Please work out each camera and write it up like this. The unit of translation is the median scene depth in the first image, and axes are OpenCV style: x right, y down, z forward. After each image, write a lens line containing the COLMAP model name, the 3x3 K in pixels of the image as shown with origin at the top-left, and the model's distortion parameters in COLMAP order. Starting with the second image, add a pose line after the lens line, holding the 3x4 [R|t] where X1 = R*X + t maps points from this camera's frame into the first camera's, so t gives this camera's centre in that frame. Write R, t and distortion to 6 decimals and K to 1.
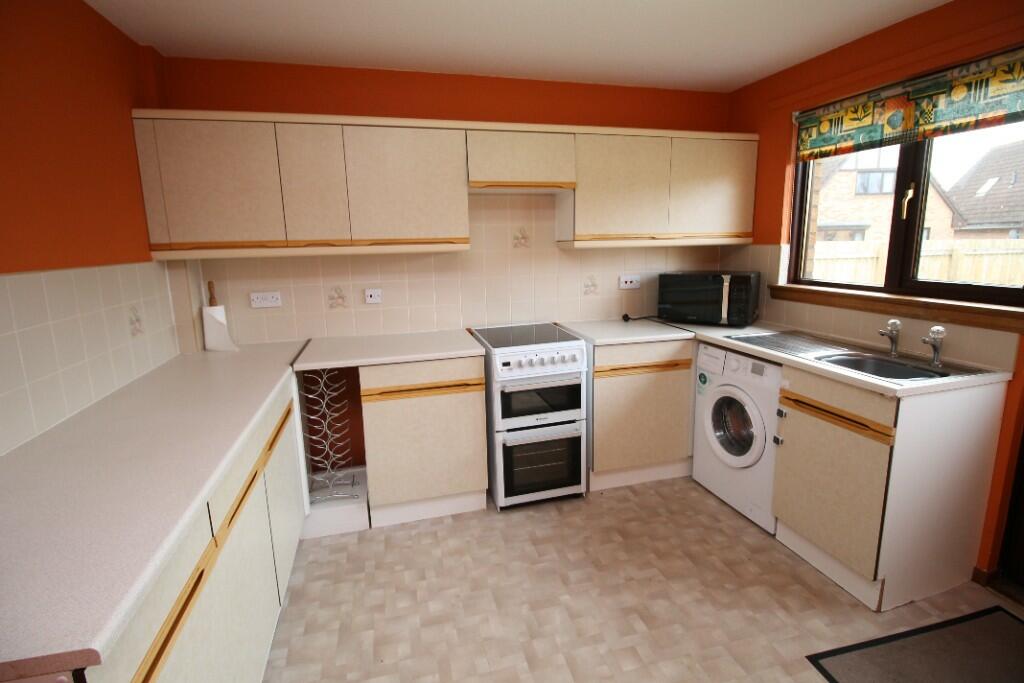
lens RADIAL K [[478.9, 0, 510.5], [0, 478.9, 328.9], [0, 0, 1]] dist [-0.000809, -0.013653]
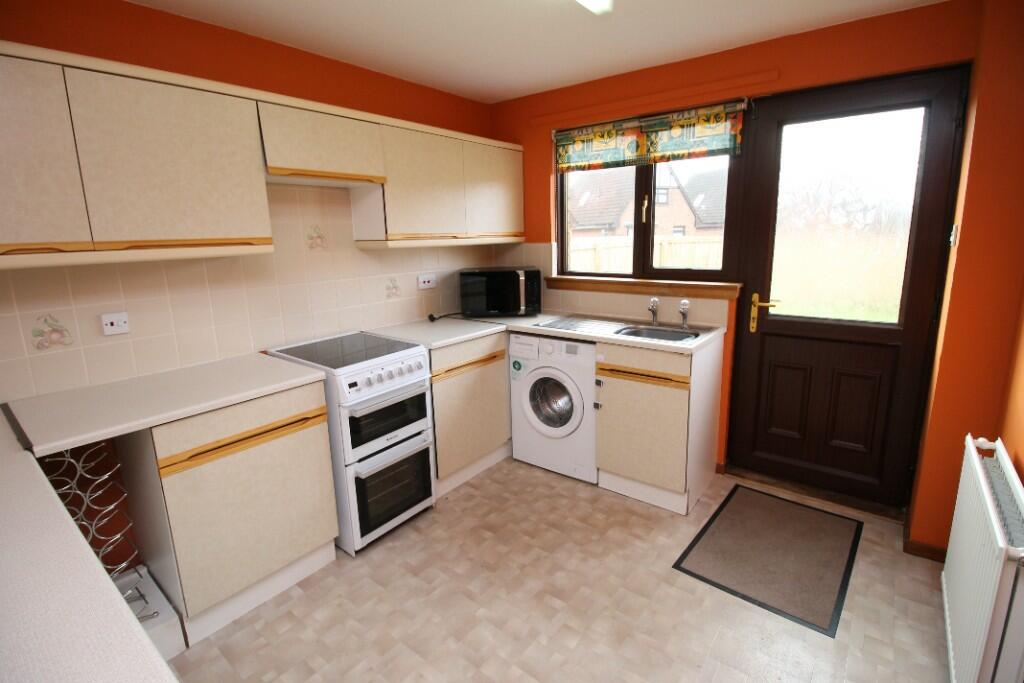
lens RADIAL K [[478.9, 0, 510.5], [0, 478.9, 328.9], [0, 0, 1]] dist [-0.000809, -0.013653]
pose [[0.798584, -0.115055, 0.590785, -0.275257], [0.113285, 0.992749, 0.040206, -0.028242], [-0.591127, 0.034819, 0.805827, 0.136951]]
